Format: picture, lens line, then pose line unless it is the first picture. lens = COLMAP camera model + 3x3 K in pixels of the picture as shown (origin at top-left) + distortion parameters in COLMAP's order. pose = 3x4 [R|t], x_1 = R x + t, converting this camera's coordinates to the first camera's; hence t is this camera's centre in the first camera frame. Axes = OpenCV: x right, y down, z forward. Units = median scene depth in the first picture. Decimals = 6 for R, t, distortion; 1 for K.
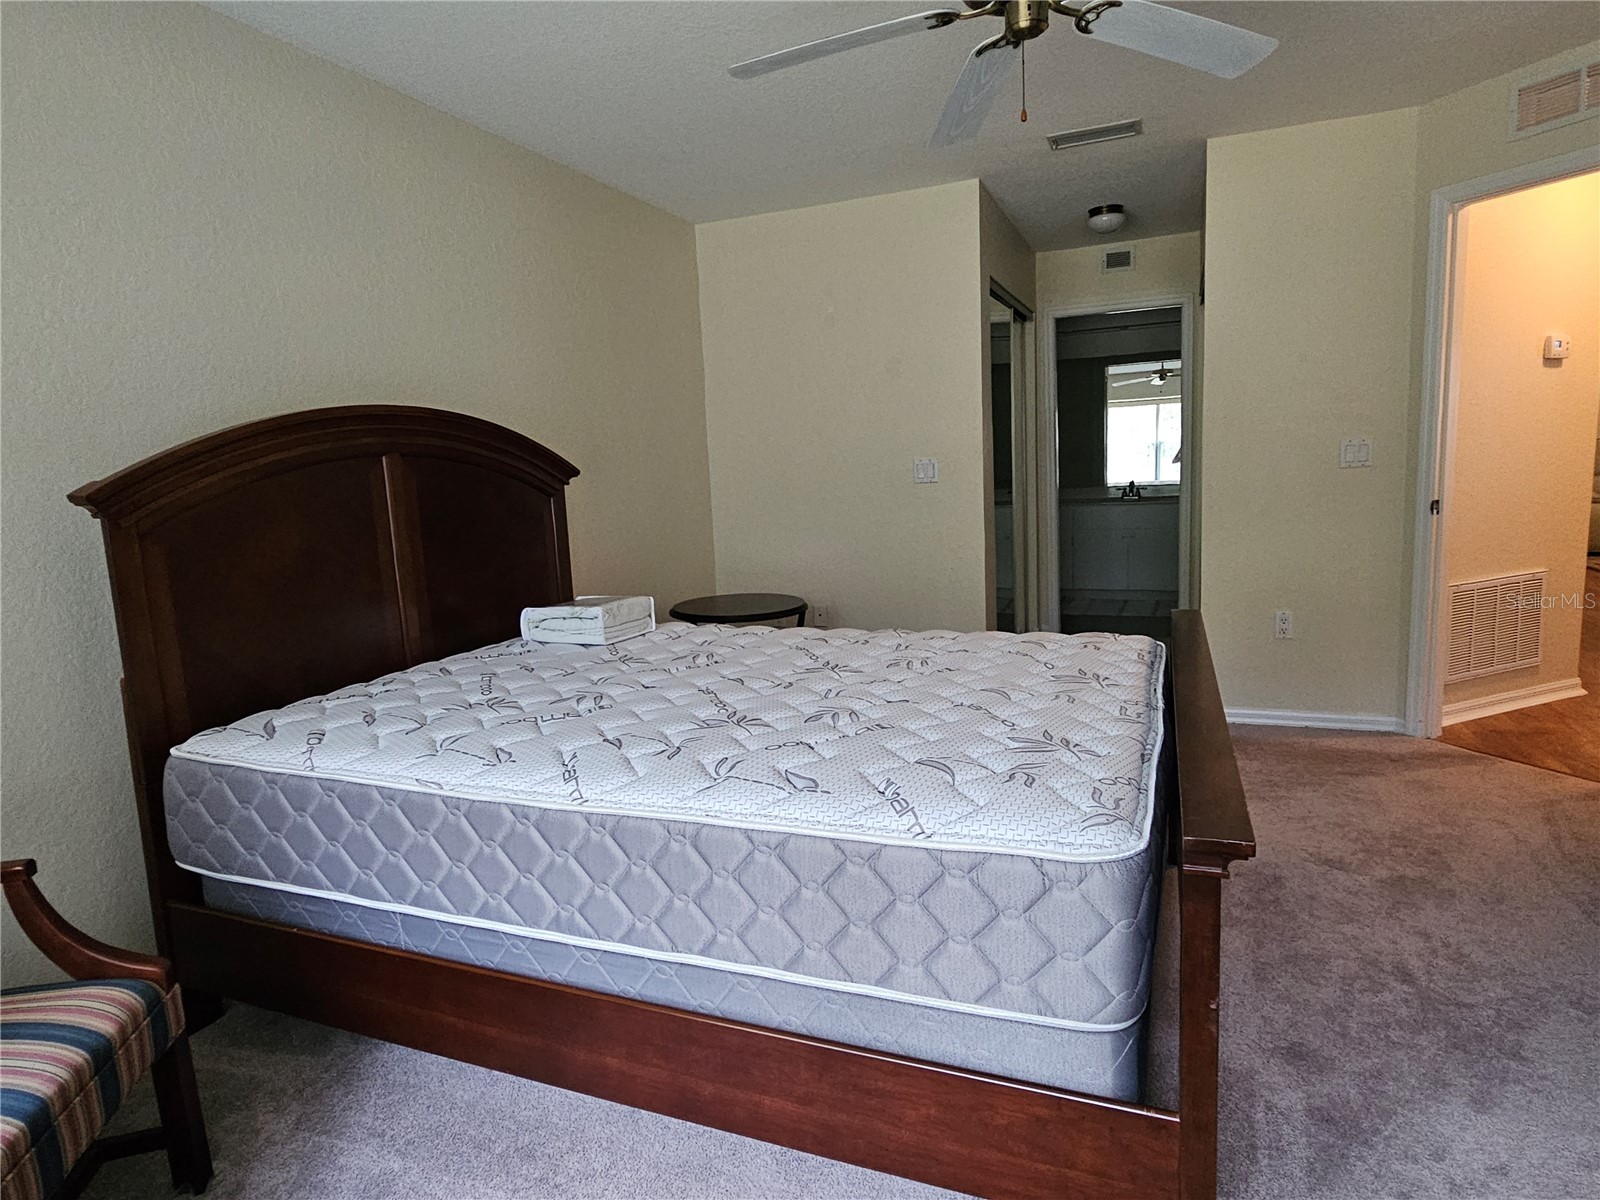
lens RADIAL K [[936.9, 0, 798.6], [0, 936.9, 596.6], [0, 0, 1]] dist [0.002324, -0.000437]
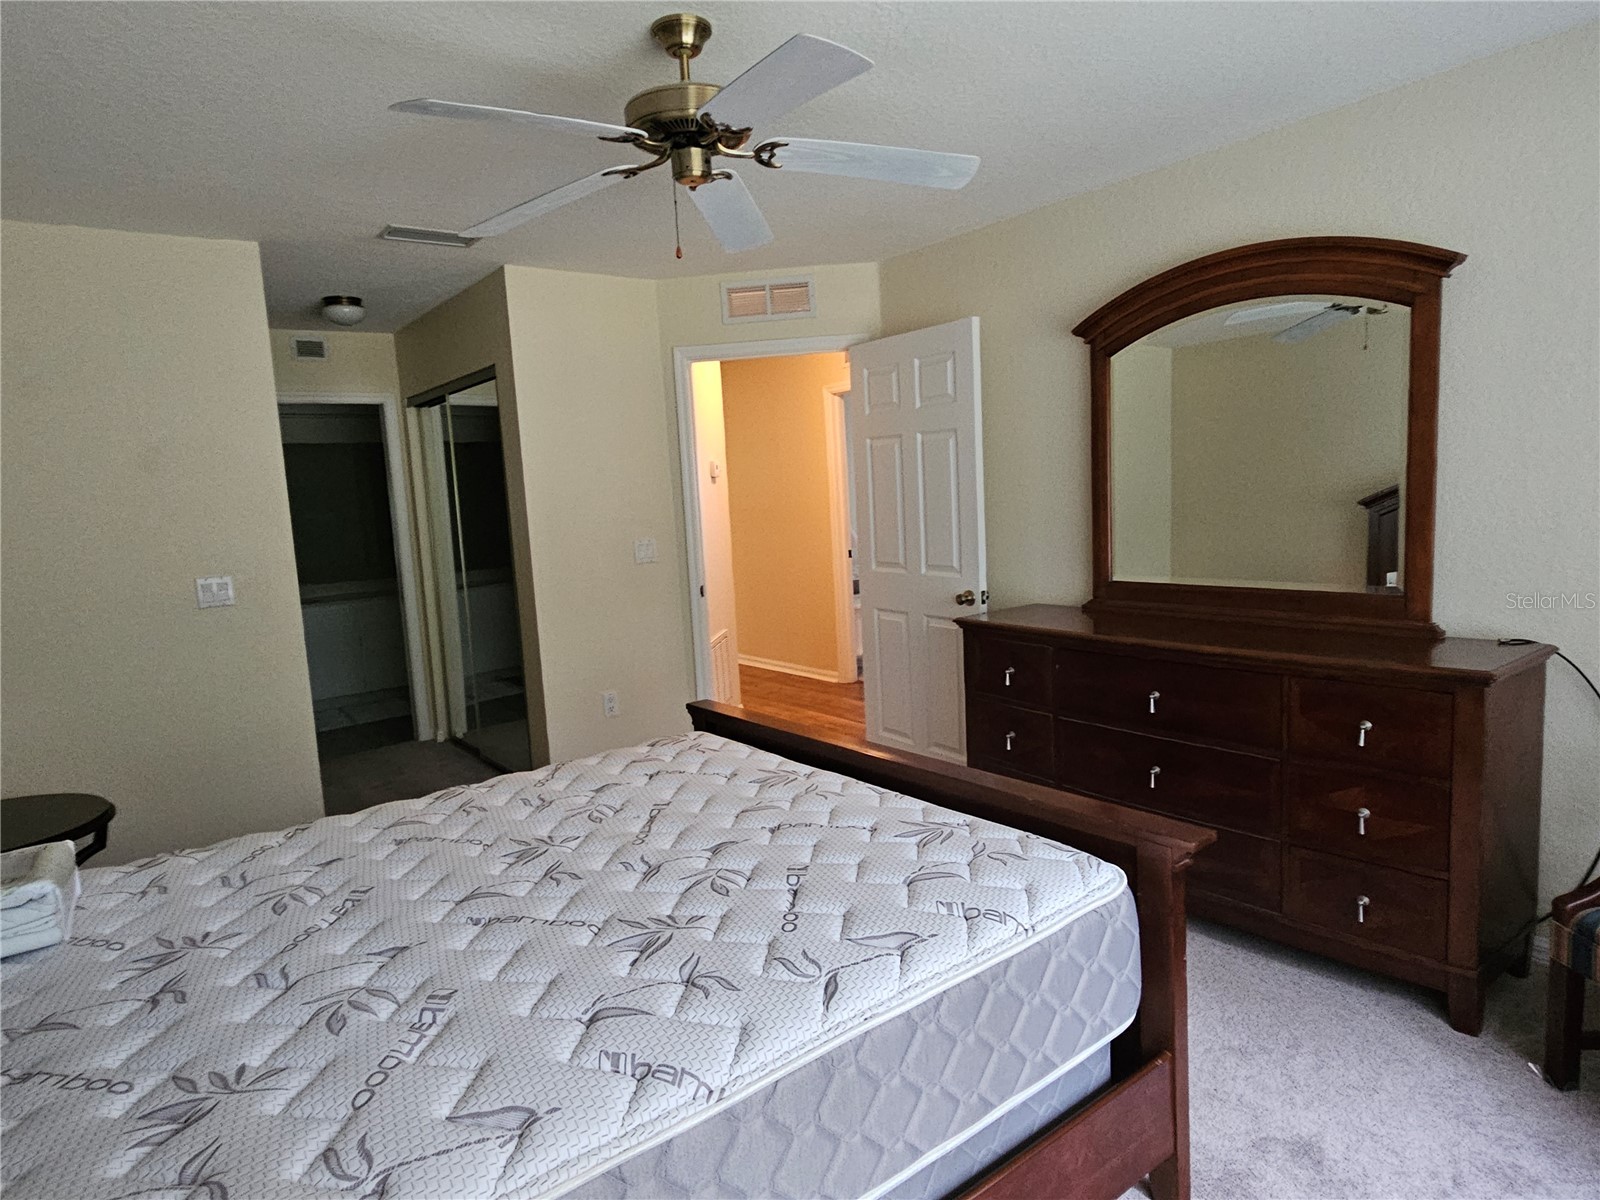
lens RADIAL K [[936.9, 0, 797.5], [0, 936.9, 602.3], [0, 0, 1]] dist [0.002324, -0.000437]
pose [[0.507756, -0.085129, 0.857284, -0.409469], [0.156134, 0.987720, 0.005606, -0.078652], [-0.847234, 0.131004, 0.514813, 0.272662]]
